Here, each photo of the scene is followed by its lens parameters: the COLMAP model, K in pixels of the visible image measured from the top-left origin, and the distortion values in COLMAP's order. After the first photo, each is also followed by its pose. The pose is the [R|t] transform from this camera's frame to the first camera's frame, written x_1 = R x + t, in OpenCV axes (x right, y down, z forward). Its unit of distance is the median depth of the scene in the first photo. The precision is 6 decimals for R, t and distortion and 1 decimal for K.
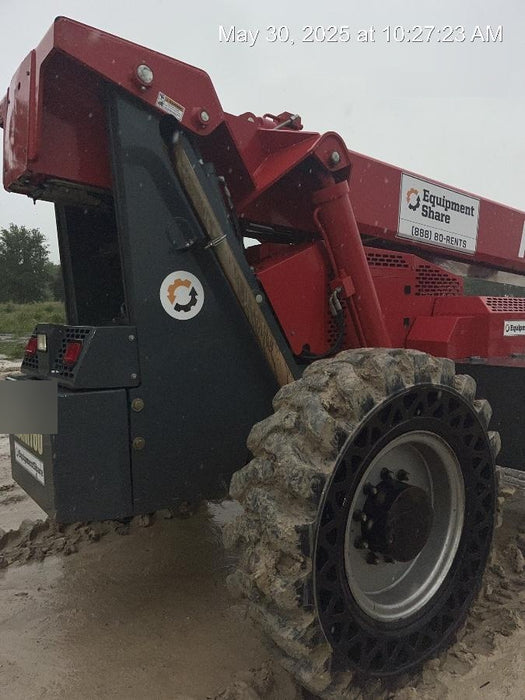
lens RADIAL K [[534.5, 0, 280.8], [0, 534.5, 360.2], [0, 0, 1]] dist [0.033996, -0.025282]
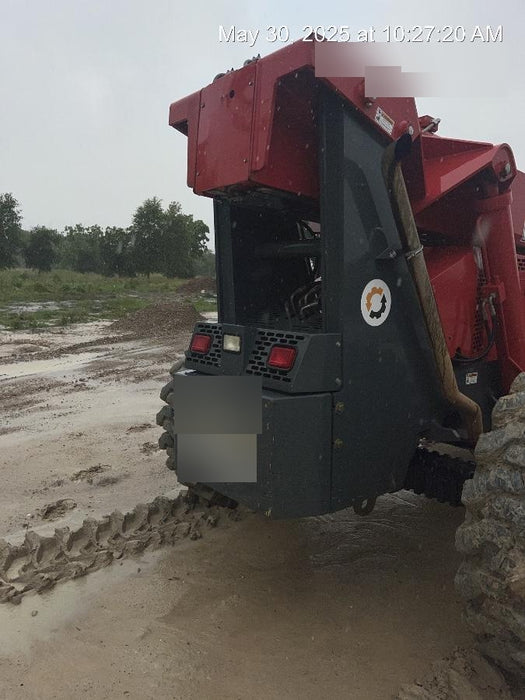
lens RADIAL K [[534.5, 0, 260.7], [0, 534.5, 350.7], [0, 0, 1]] dist [0.033996, -0.025282]
pose [[0.999407, 0.026938, 0.021440, -0.397866], [-0.027605, 0.999124, 0.031456, -0.051020], [-0.020574, -0.032029, 0.999275, -0.032381]]
